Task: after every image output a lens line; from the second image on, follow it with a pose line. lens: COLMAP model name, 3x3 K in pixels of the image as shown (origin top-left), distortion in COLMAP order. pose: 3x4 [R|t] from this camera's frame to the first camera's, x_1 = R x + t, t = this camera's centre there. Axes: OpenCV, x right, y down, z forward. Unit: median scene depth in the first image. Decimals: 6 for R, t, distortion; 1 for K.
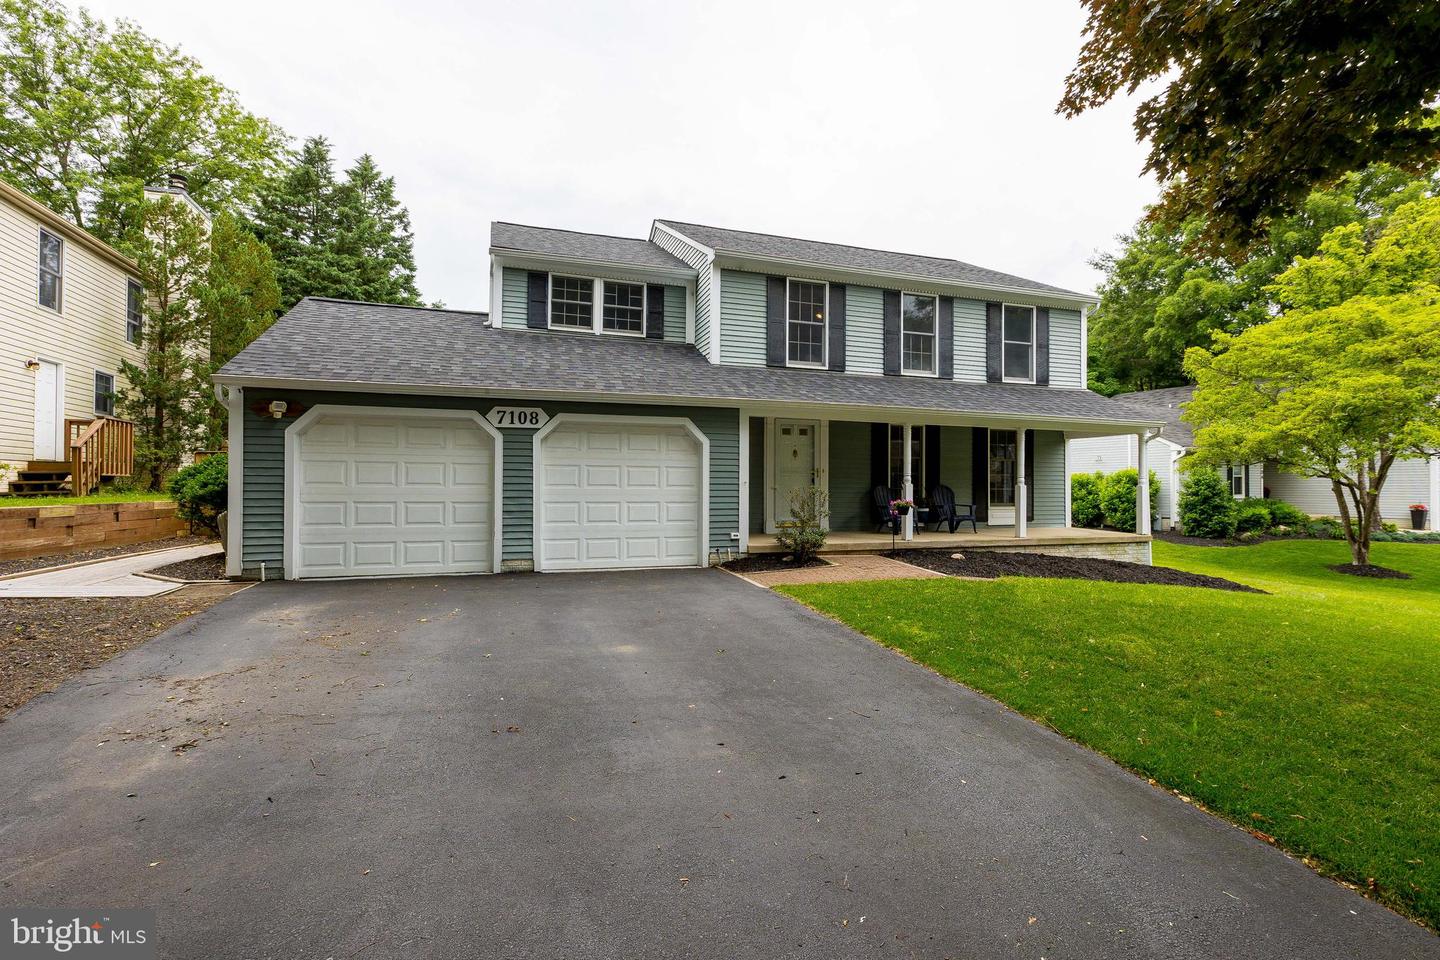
lens RADIAL K [[644.7, 0, 692.1], [0, 644.7, 486.4], [0, 0, 1]] dist [0.005634, -0.001483]
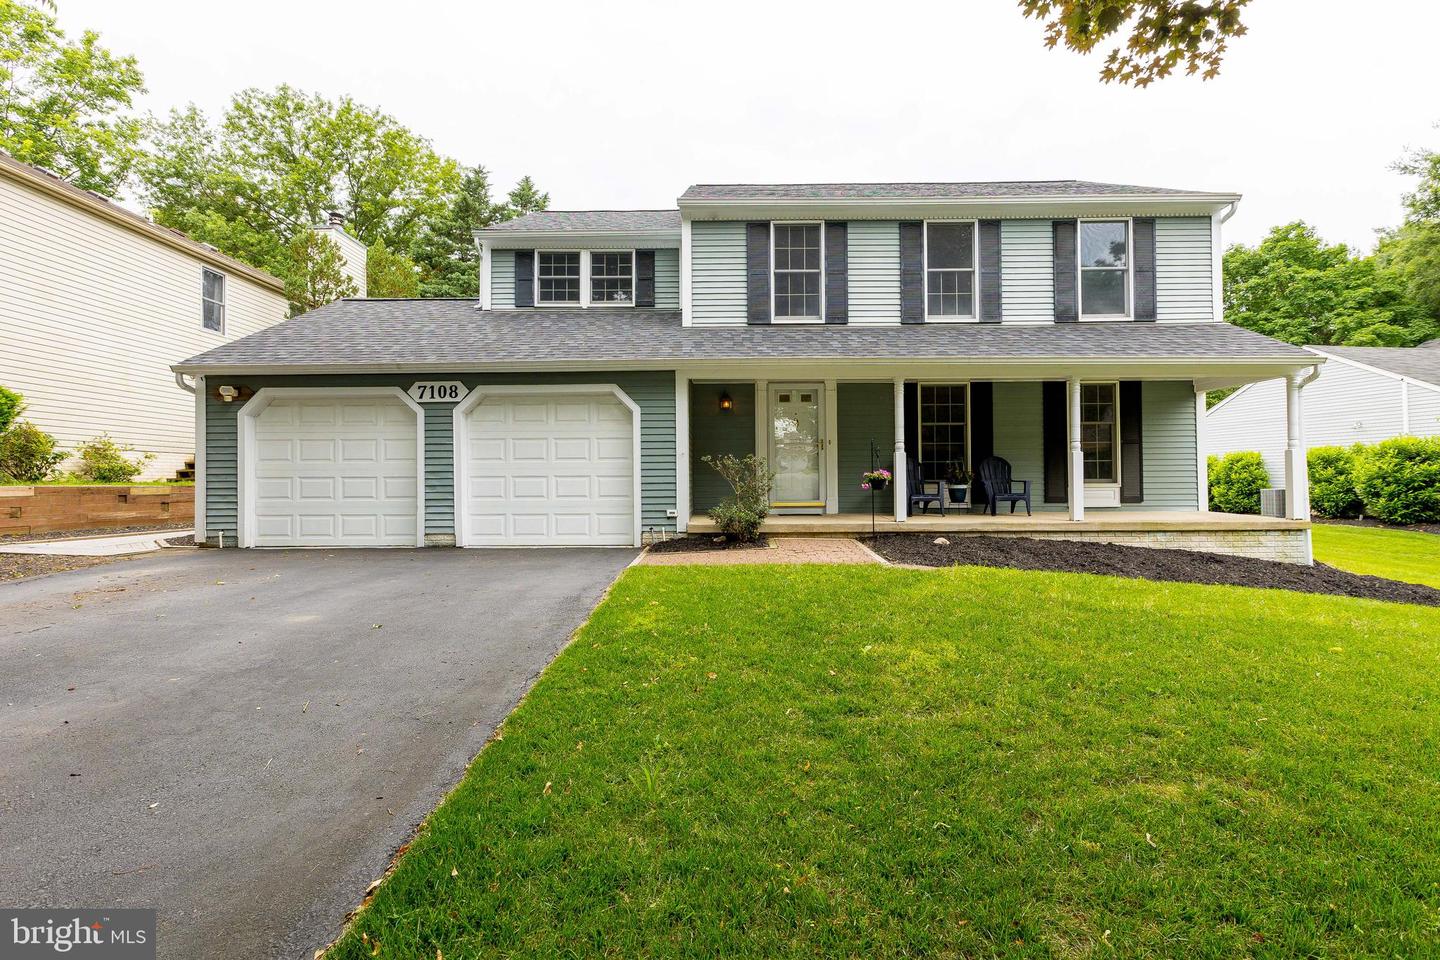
lens RADIAL K [[644.7, 0, 703.0], [0, 644.7, 481.6], [0, 0, 1]] dist [0.005634, -0.001483]
pose [[0.948467, -0.010499, -0.316703, 0.334698], [0.010745, 0.999942, -0.000970, 0.028996], [0.316695, -0.002483, 0.948524, 0.140383]]
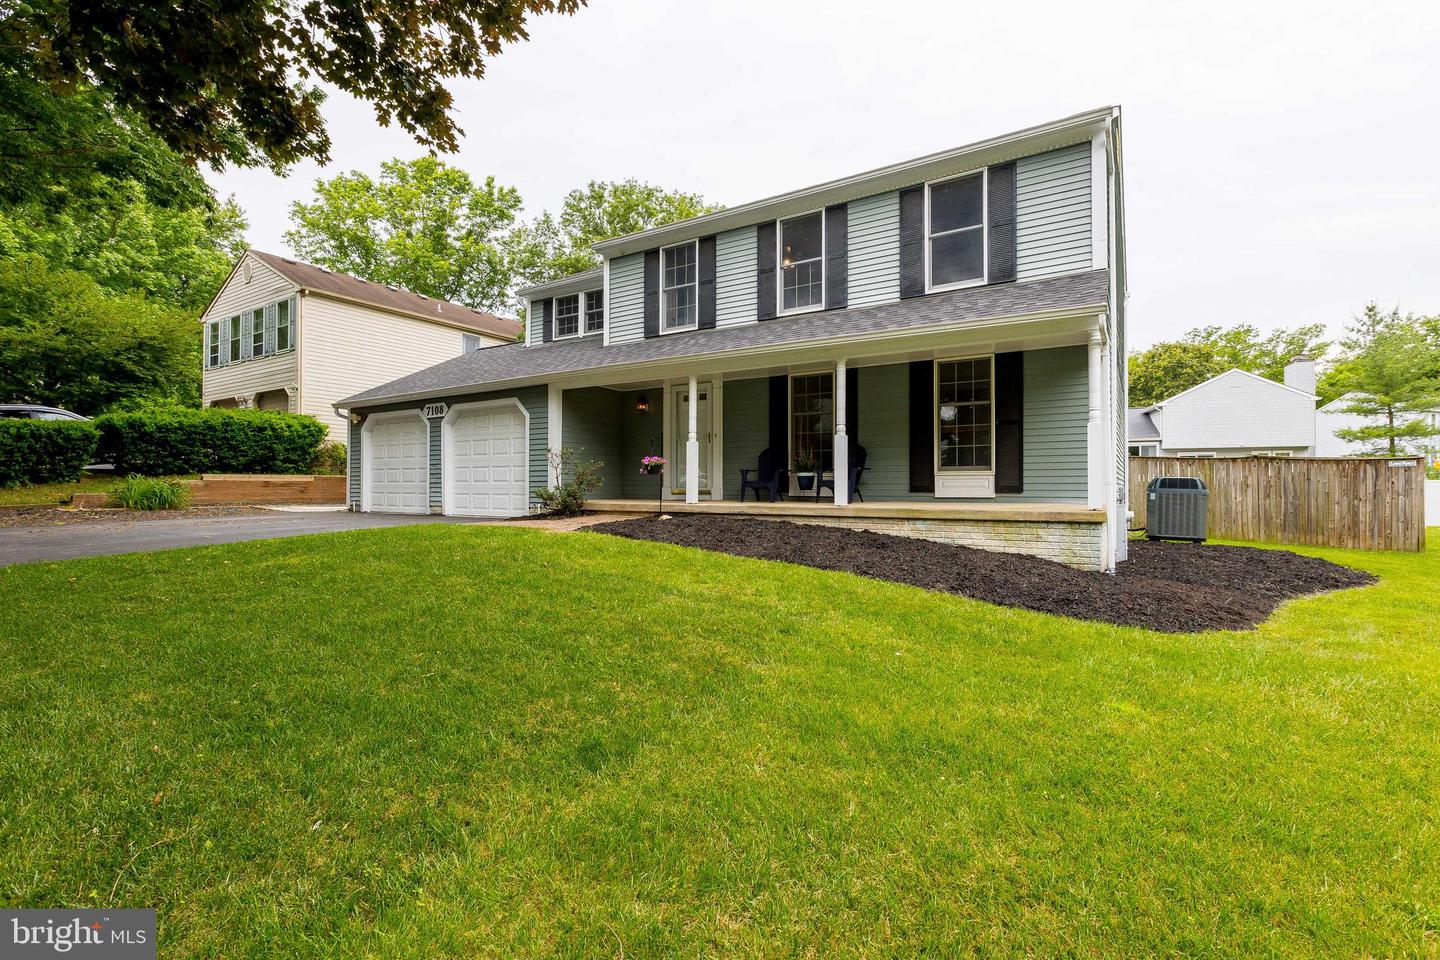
lens RADIAL K [[644.7, 0, 708.7], [0, 644.7, 481.4], [0, 0, 1]] dist [0.005634, -0.001483]
pose [[0.640534, -0.013388, -0.767813, 0.979765], [-0.000917, 0.999834, -0.018198, 0.064293], [0.767929, 0.012361, 0.640415, 0.412040]]
